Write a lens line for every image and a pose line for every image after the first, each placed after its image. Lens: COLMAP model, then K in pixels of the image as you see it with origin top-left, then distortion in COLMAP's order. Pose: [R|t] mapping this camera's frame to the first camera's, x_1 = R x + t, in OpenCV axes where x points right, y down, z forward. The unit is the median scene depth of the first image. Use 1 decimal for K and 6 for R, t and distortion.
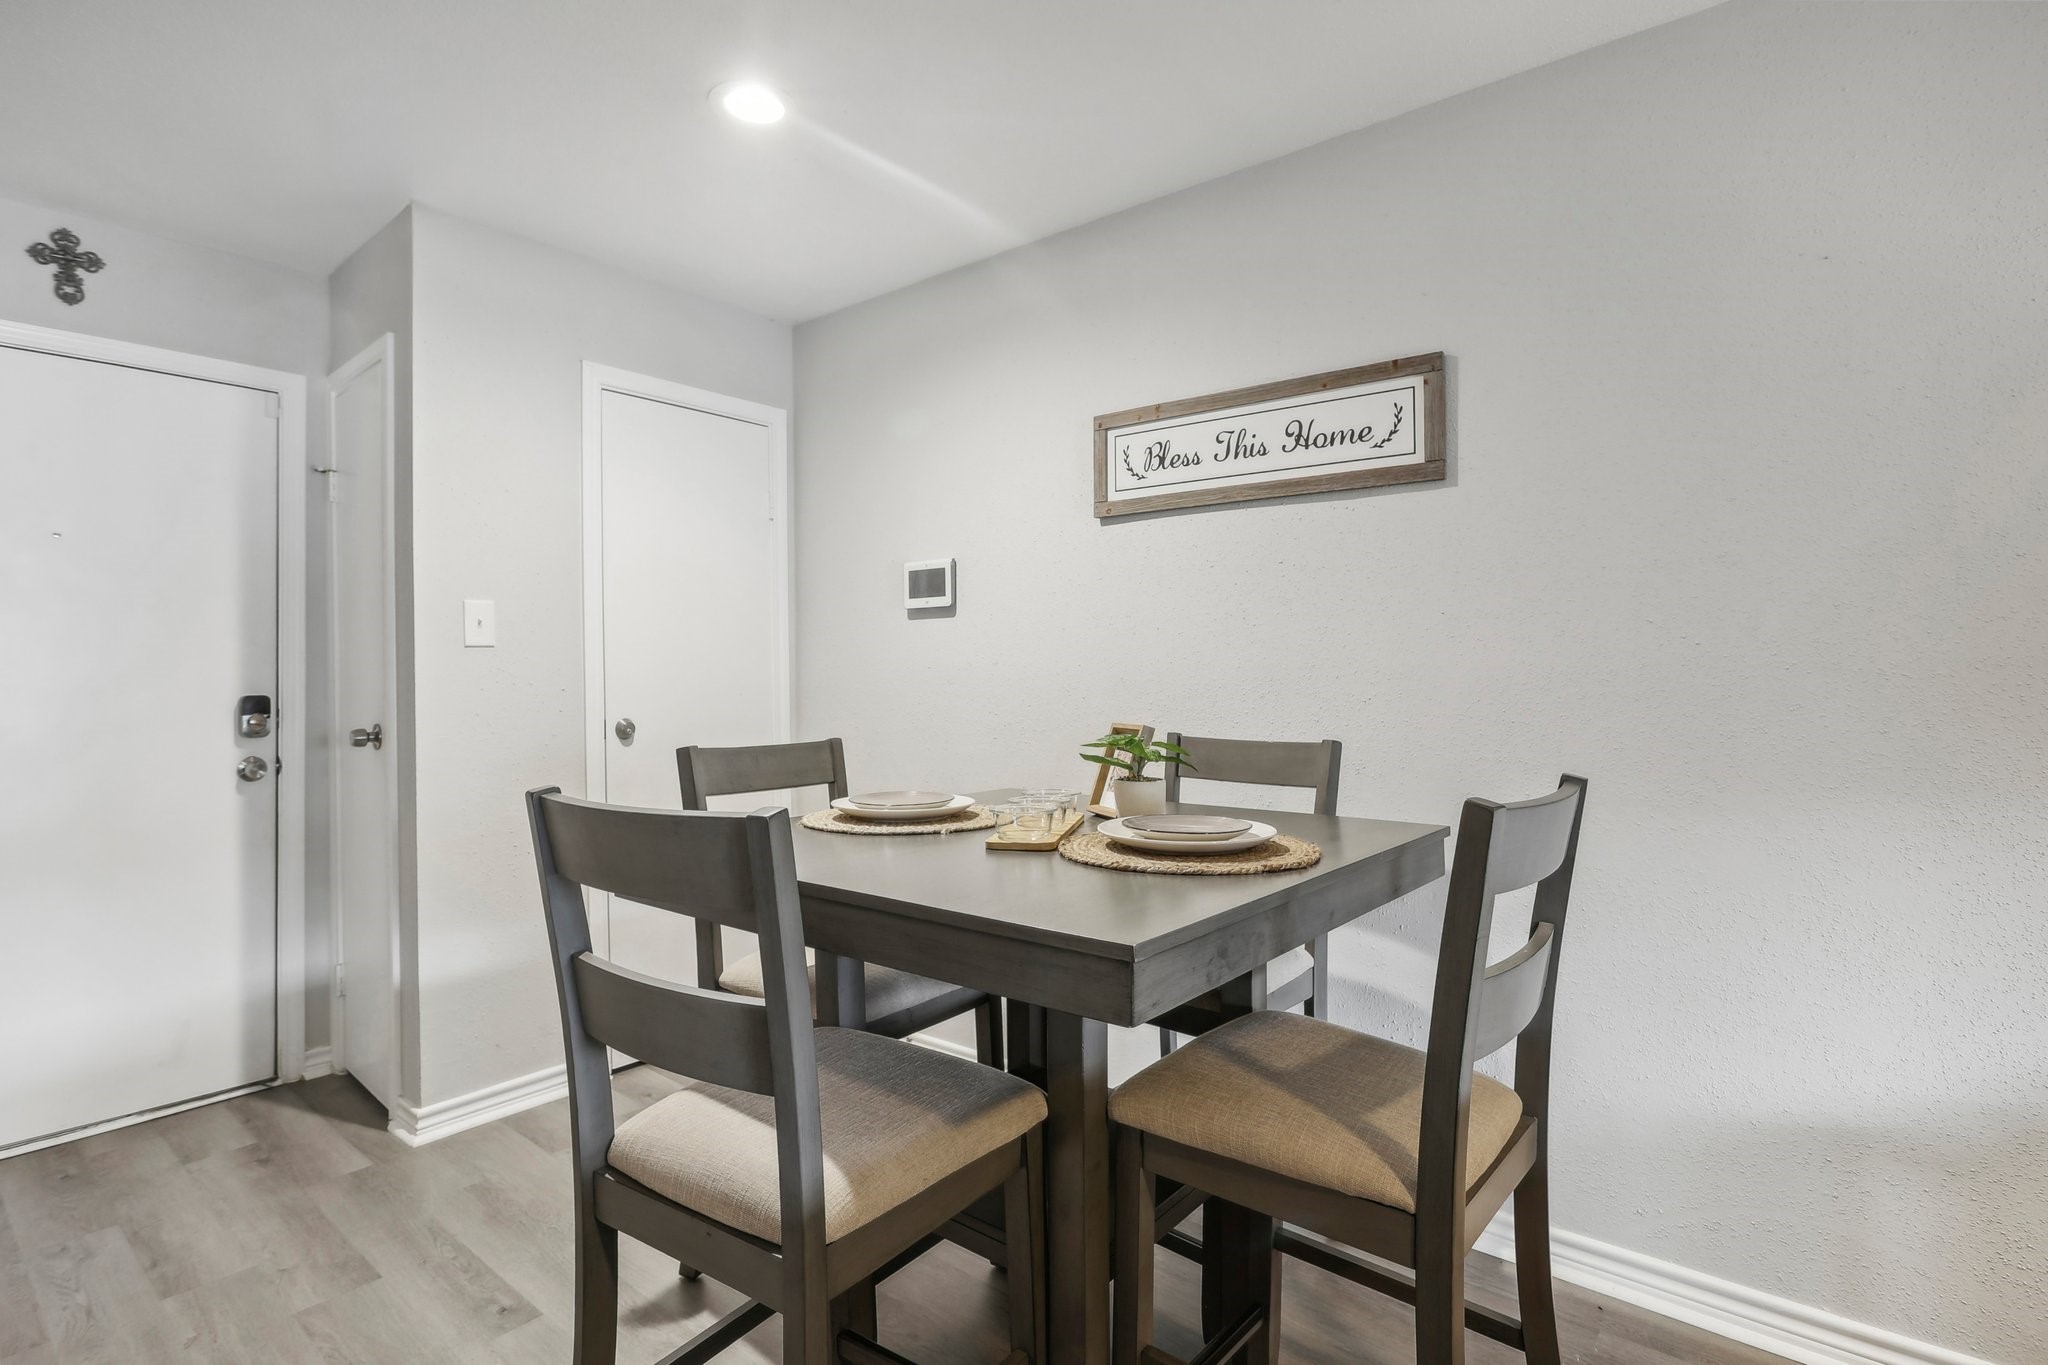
lens RADIAL K [[1049.4, 0, 947.9], [0, 1049.4, 661.2], [0, 0, 1]] dist [0.002198, 0.008023]
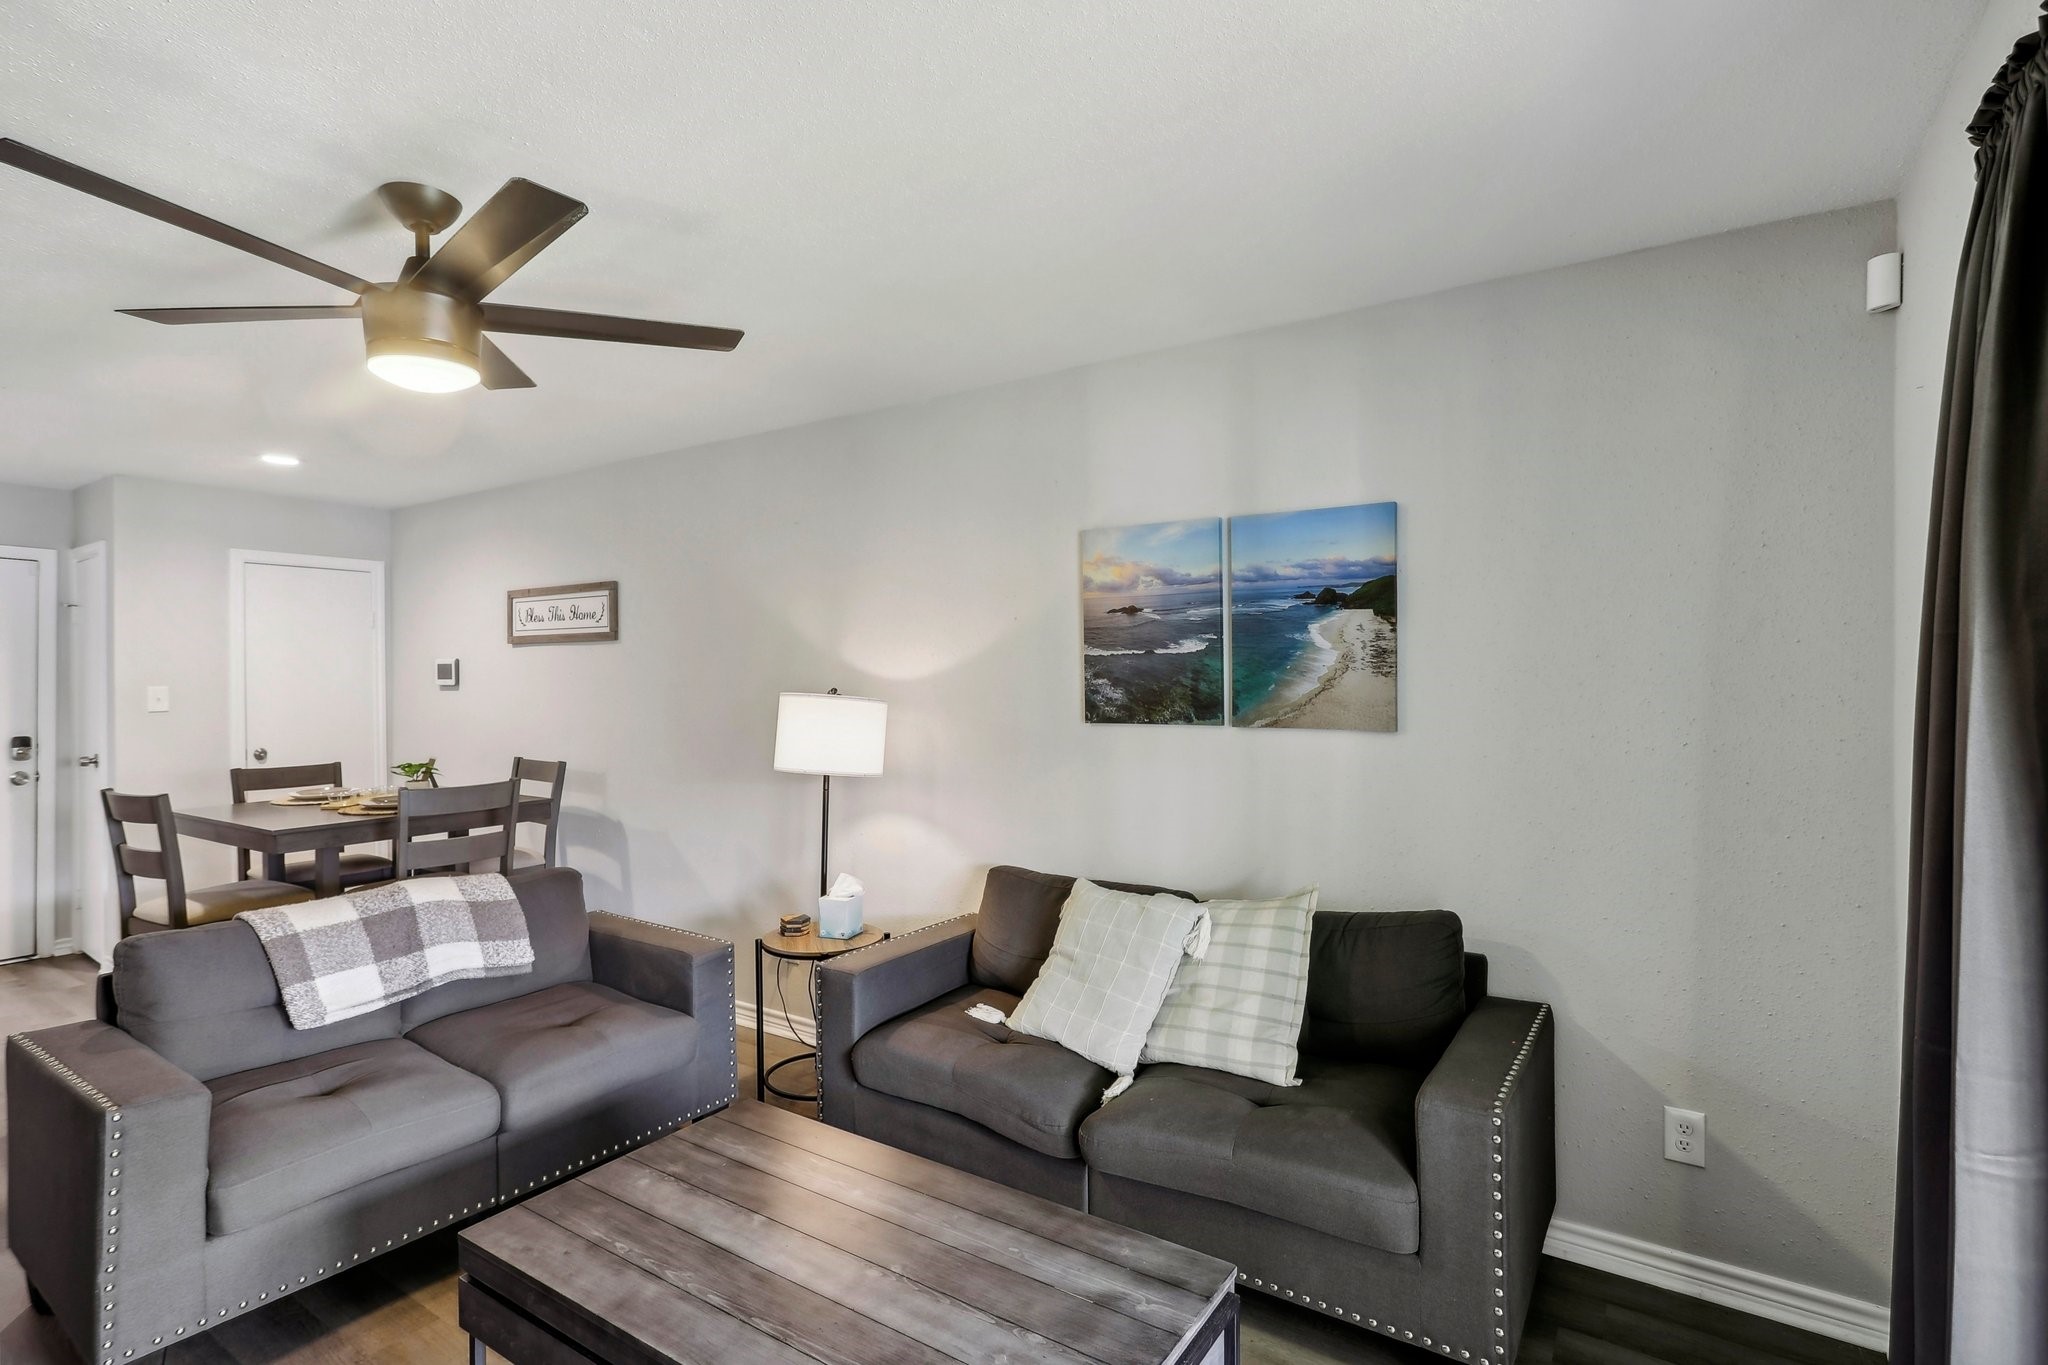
lens RADIAL K [[1049.4, 0, 1018.5], [0, 1049.4, 675.1], [0, 0, 1]] dist [0.002198, 0.008023]
pose [[0.993293, 0.005292, 0.115504, 0.806205], [-0.005917, 0.999970, 0.005067, -0.090332], [-0.115473, -0.005716, 0.993294, -0.964653]]
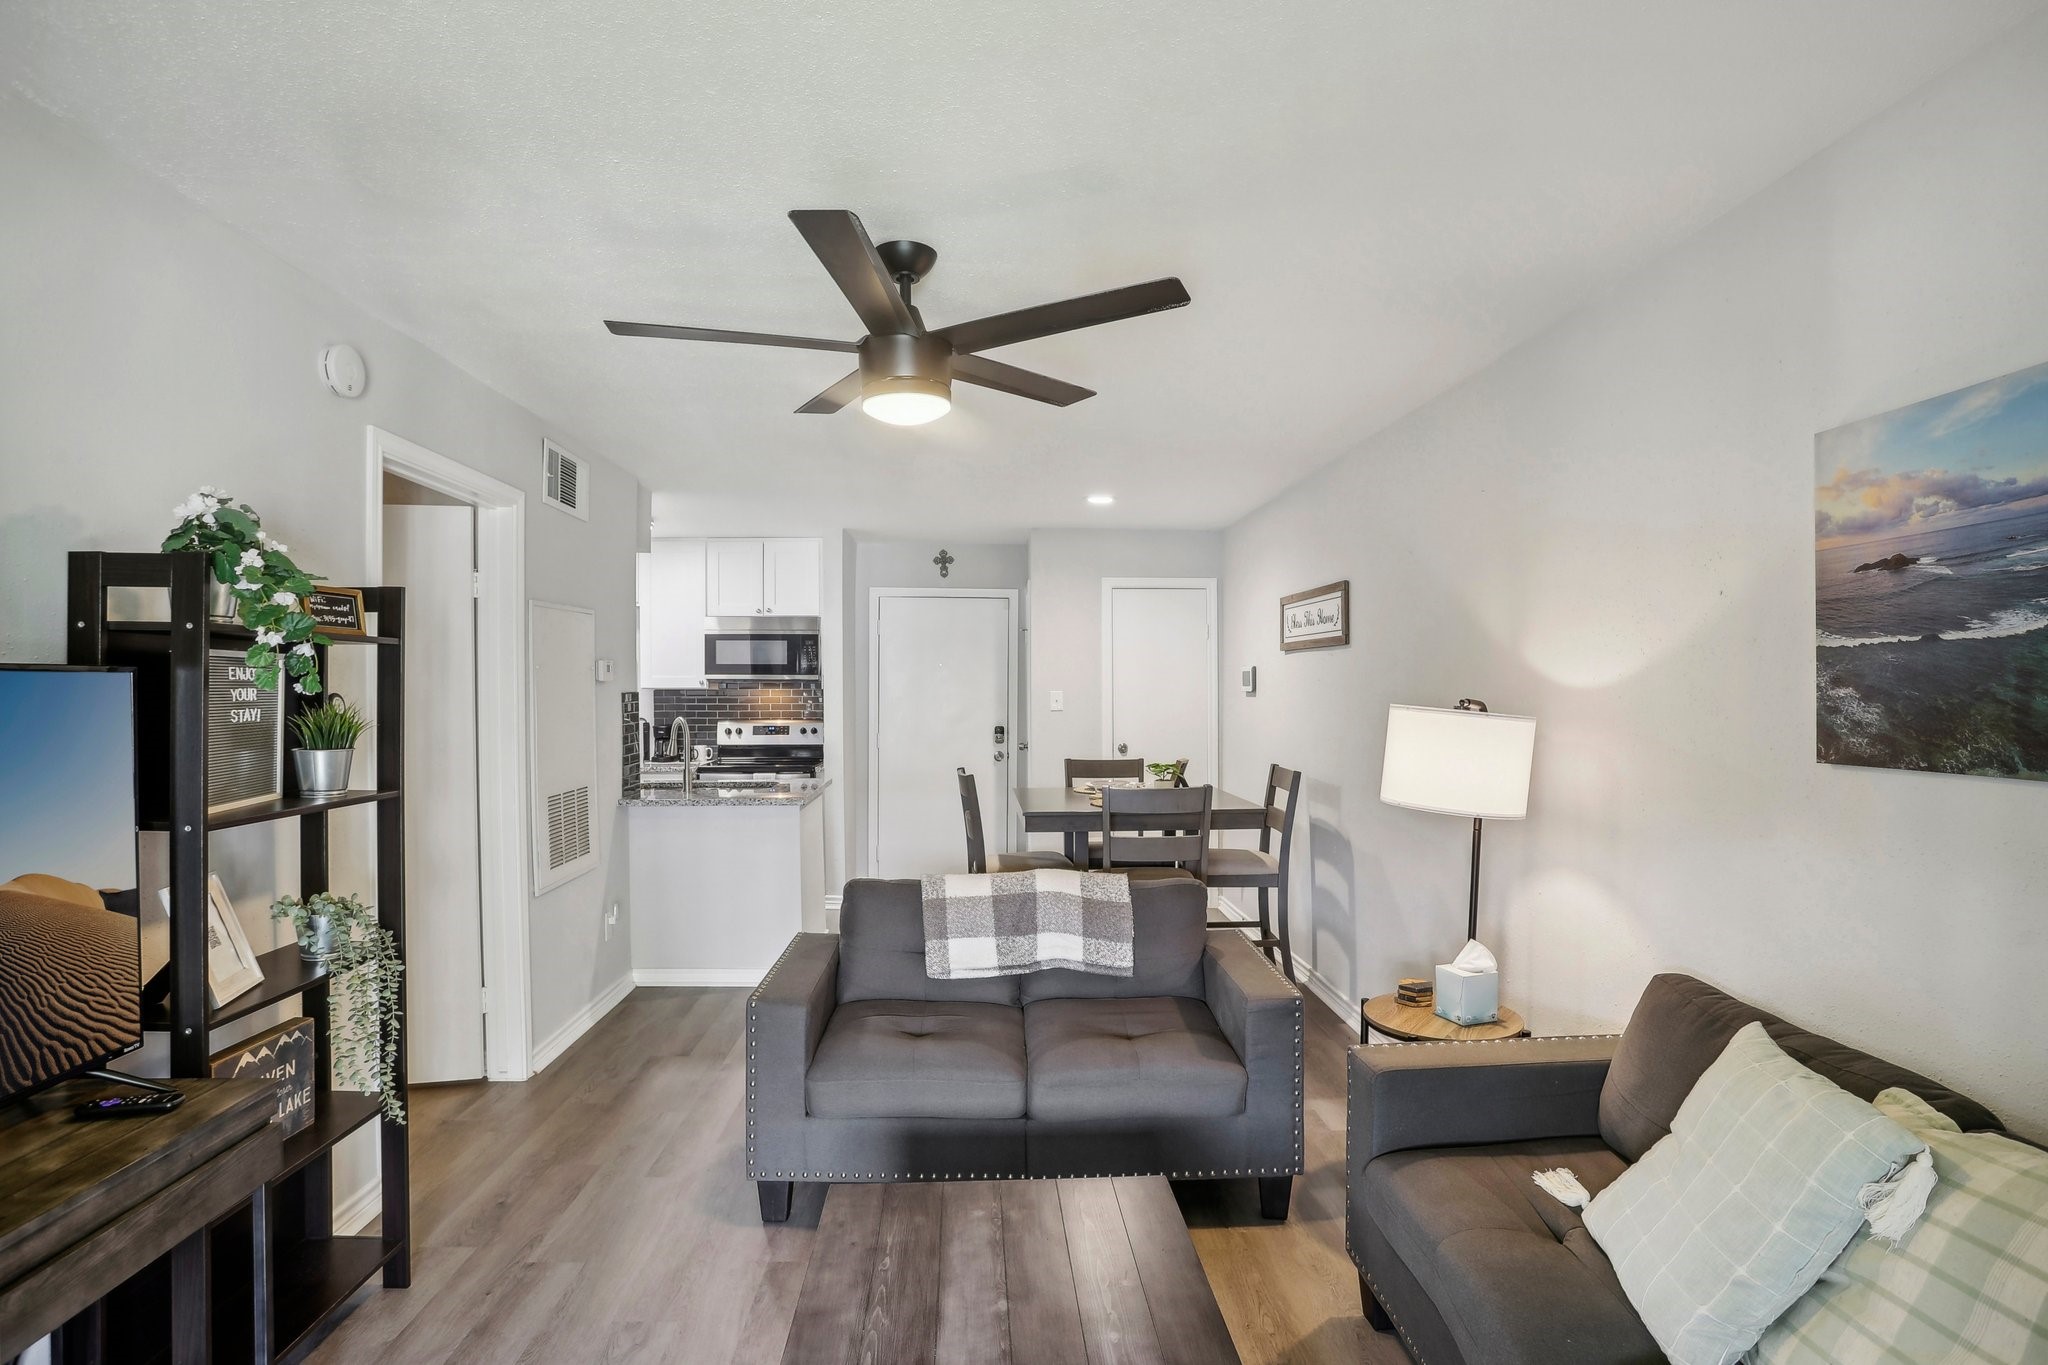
lens RADIAL K [[1049.4, 0, 1022.3], [0, 1049.4, 708.5], [0, 0, 1]] dist [0.002198, 0.008023]
pose [[0.692573, 0.020861, -0.721046, 1.154273], [0.004459, 0.999439, 0.033197, -0.092278], [0.721334, -0.026206, 0.692092, -0.657865]]
